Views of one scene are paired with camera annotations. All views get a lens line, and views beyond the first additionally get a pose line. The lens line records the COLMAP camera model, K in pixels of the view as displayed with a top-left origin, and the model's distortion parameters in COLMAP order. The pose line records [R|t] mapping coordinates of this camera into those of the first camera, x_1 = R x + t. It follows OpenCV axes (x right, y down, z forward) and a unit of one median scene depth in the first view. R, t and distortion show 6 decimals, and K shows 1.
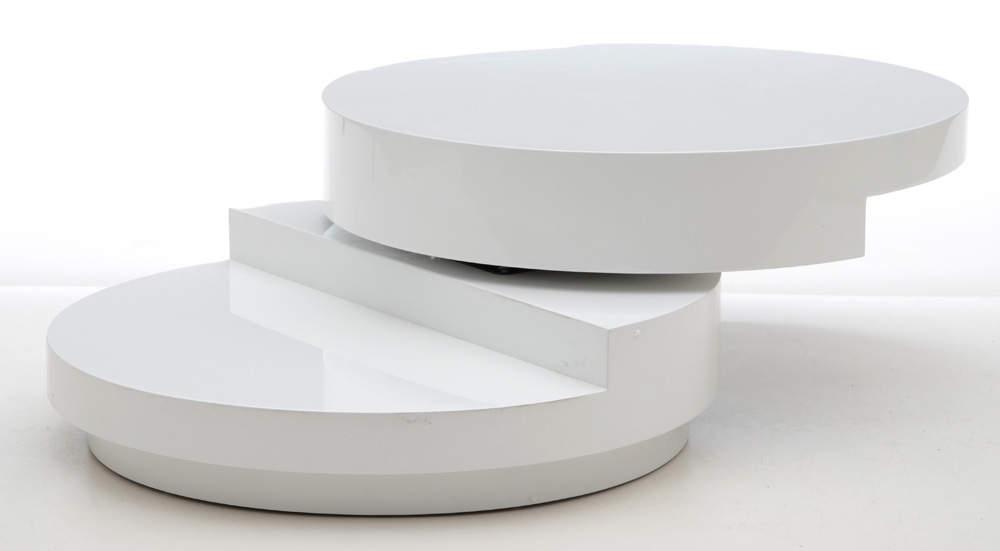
lens RADIAL K [[3078.1, 0, 497.6], [0, 3078.1, 276.0], [0, 0, 1]] dist [0.702134, 0.000000]
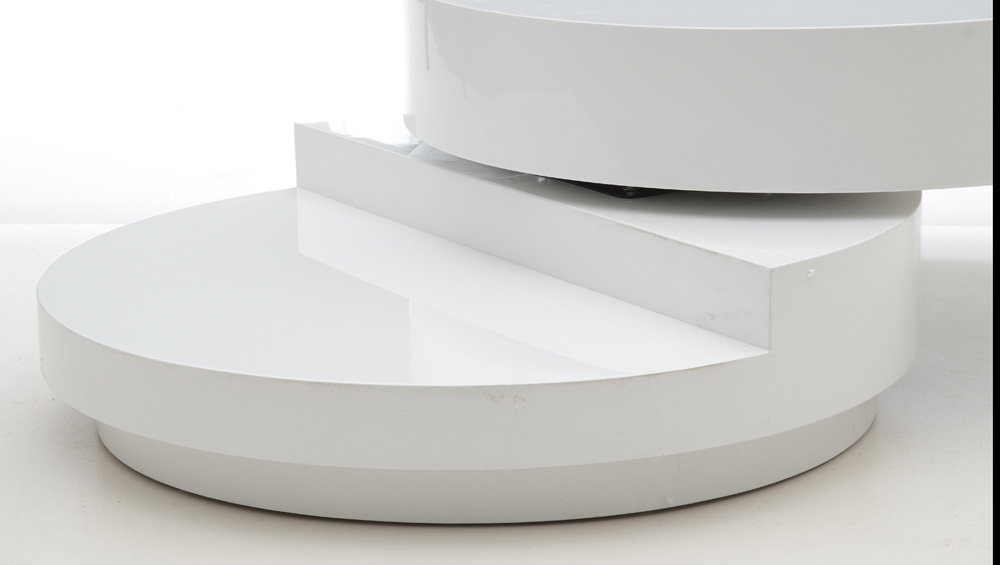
lens RADIAL K [[2766.2, 0, 501.0], [0, 2766.2, 288.3], [0, 0, 1]] dist [0.605679, 0.000000]
pose [[0.998365, -0.007006, -0.056727, 0.009210], [0.008241, 0.999733, 0.021567, 0.006966], [0.056561, -0.021999, 0.998157, 0.325186]]
